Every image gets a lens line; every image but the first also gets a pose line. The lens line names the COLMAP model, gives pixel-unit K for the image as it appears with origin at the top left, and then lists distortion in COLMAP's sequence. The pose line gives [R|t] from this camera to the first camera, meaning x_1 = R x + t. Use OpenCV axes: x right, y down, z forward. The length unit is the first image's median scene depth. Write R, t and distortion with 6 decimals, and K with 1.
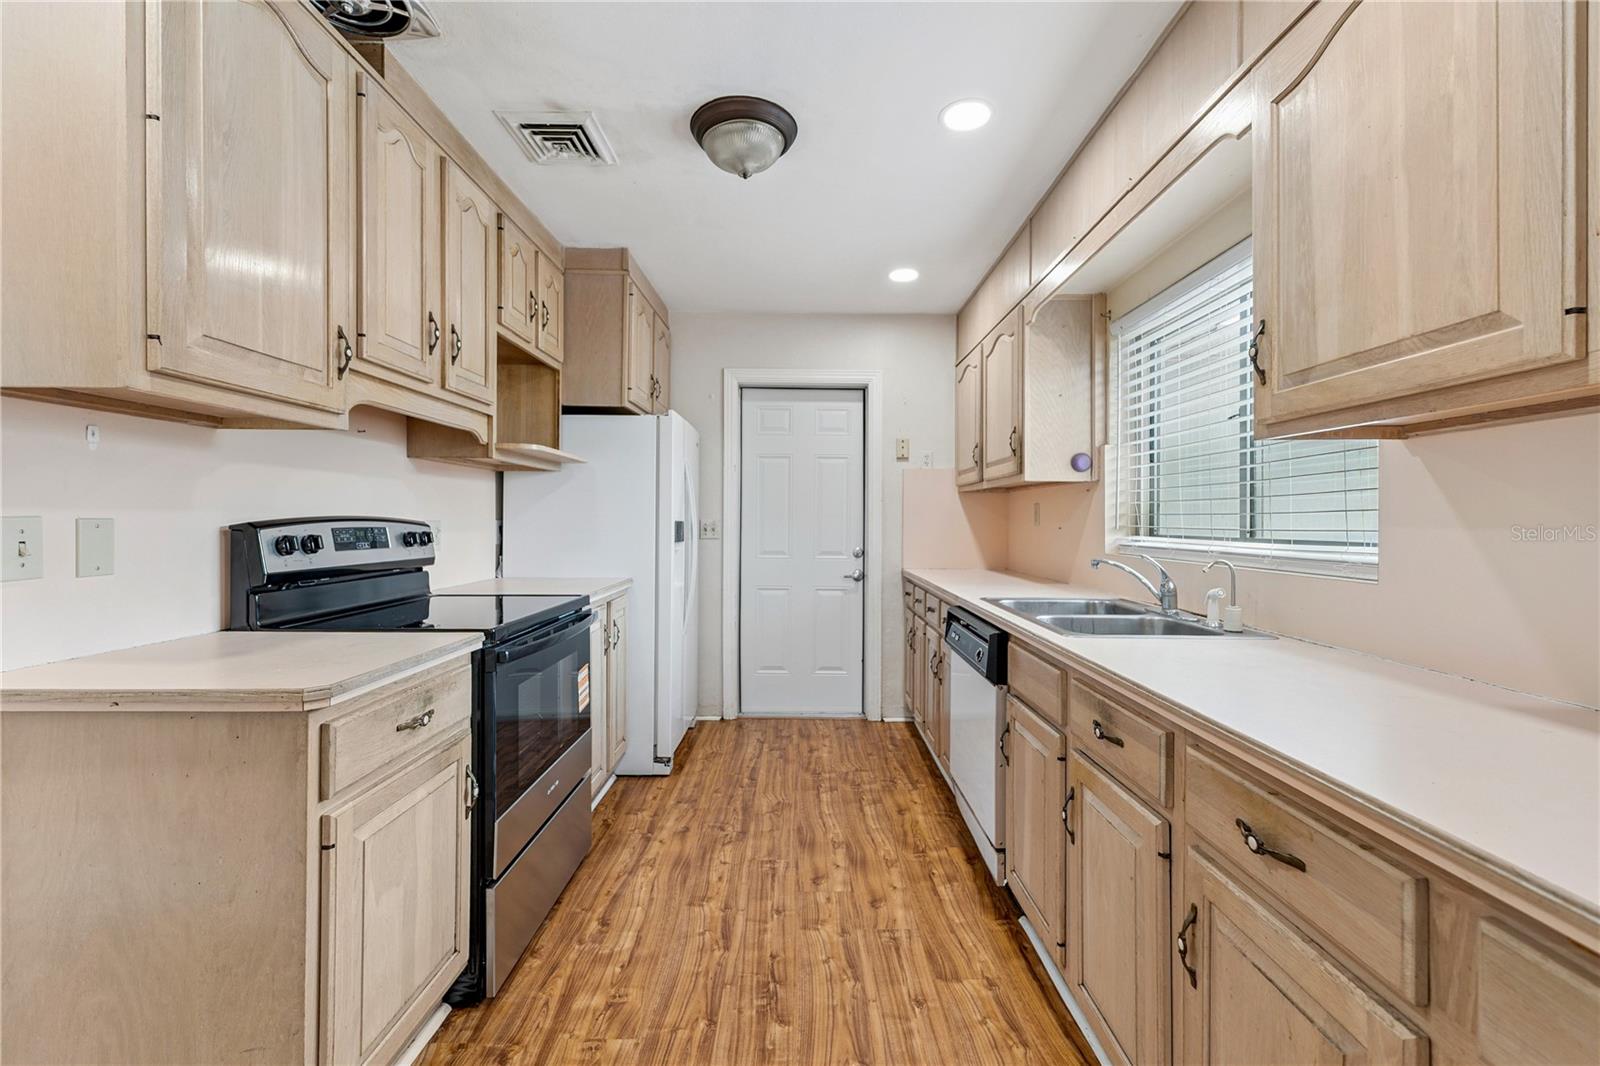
lens RADIAL K [[672.1, 0, 792.7], [0, 672.1, 517.5], [0, 0, 1]] dist [-0.000762, -0.000081]
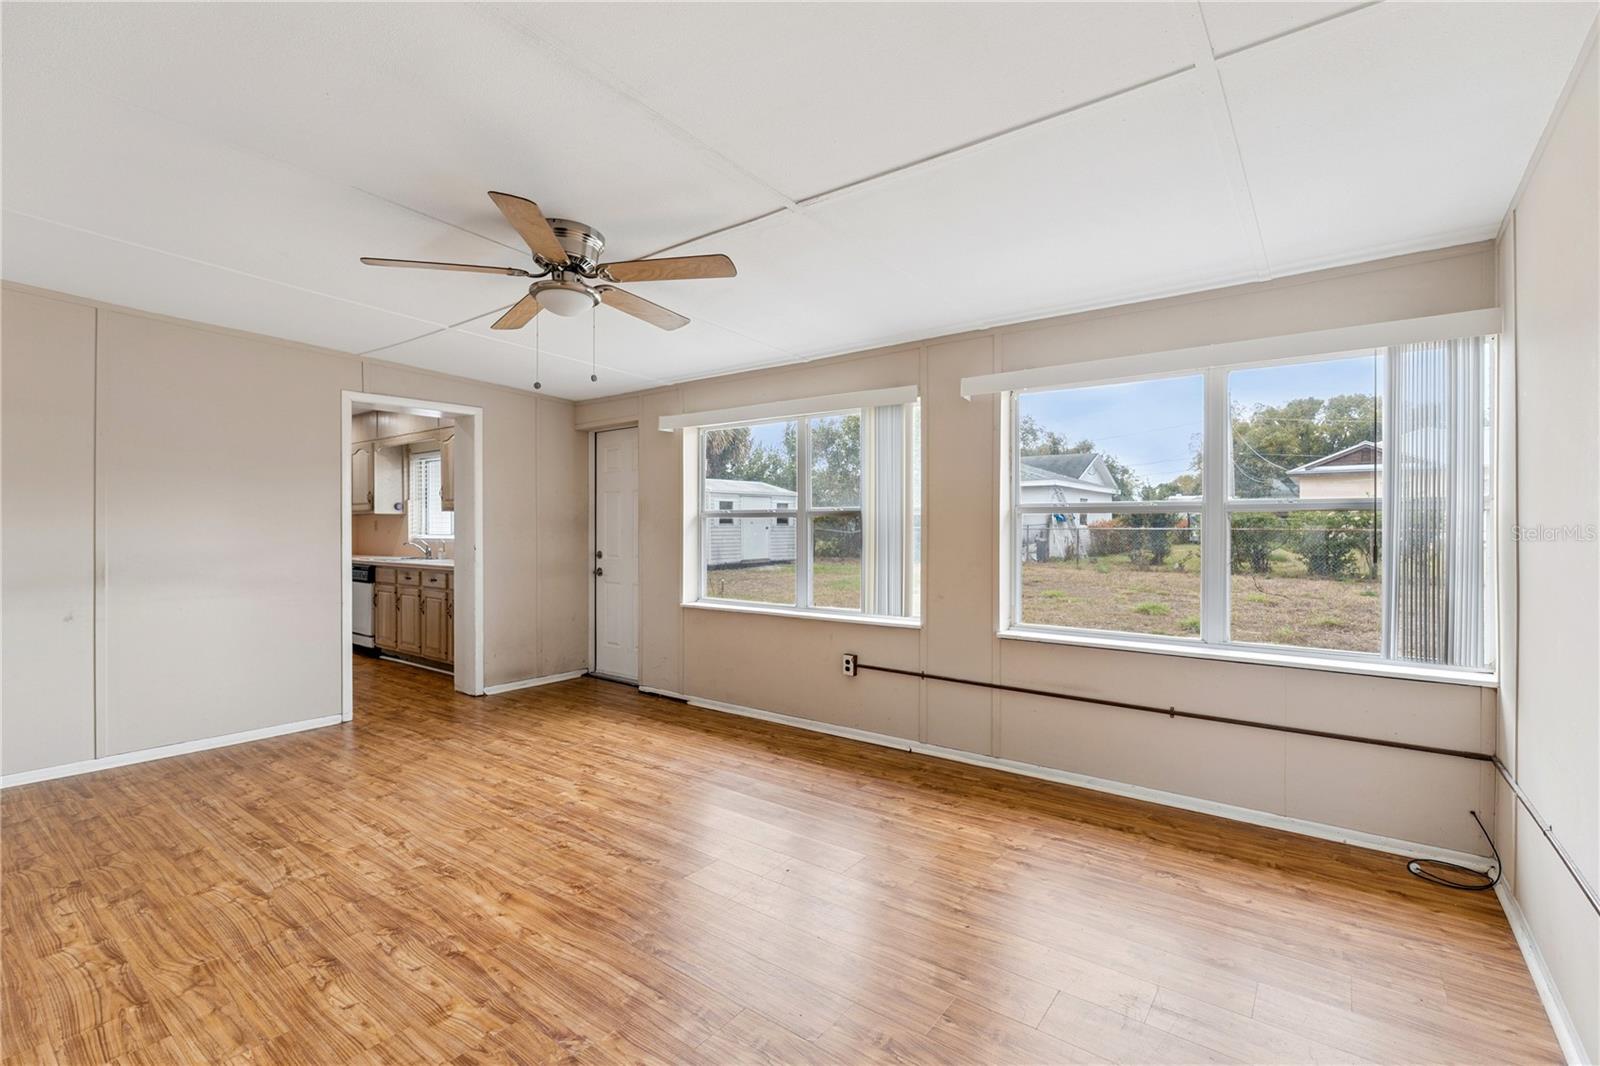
lens RADIAL K [[716.5, 0, 823.0], [0, 716.5, 511.6], [0, 0, 1]] dist [-0.000805, -0.000774]
pose [[0.572740, 0.014392, 0.819611, -0.963764], [0.000608, 0.999838, -0.017981, -0.012127], [-0.819737, 0.010797, 0.572638, -2.067284]]
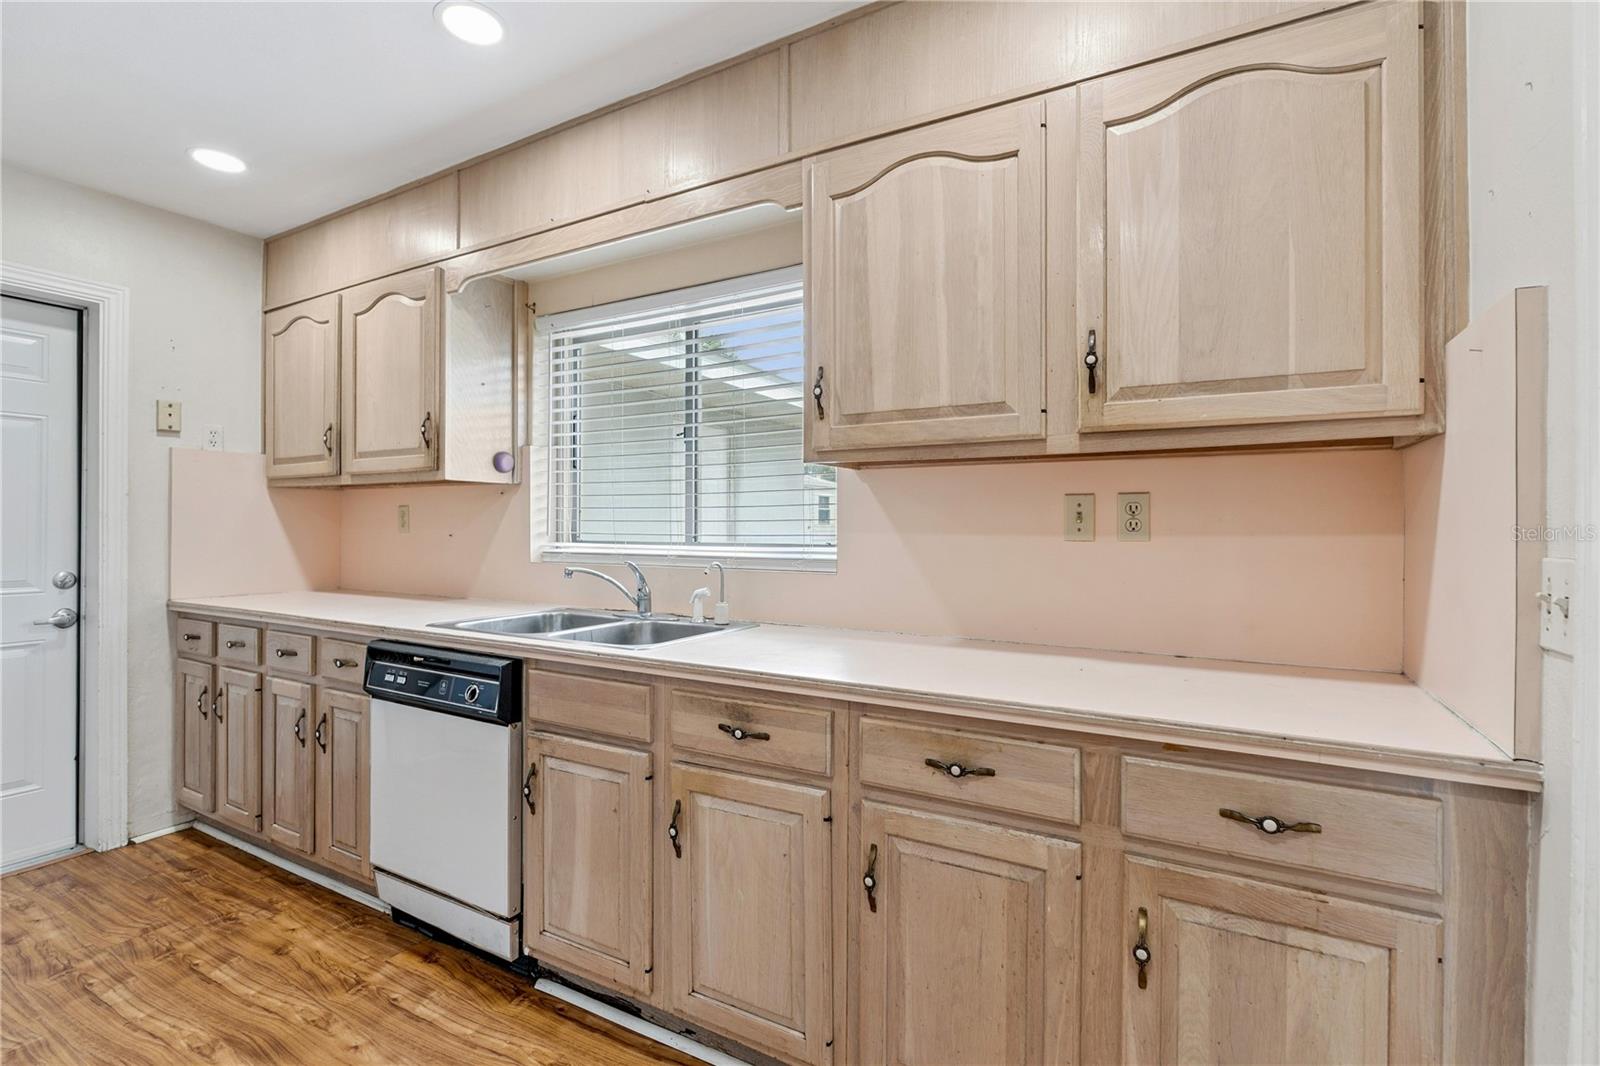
lens RADIAL K [[725.8, 0, 798.4], [0, 725.8, 523.1], [0, 0, 1]] dist [-0.012876, 0.000098]
pose [[0.473252, -0.000208, 0.880927, -0.255214], [-0.003900, 0.999990, 0.002332, -0.004431], [-0.880919, -0.004540, 0.473246, 0.203894]]
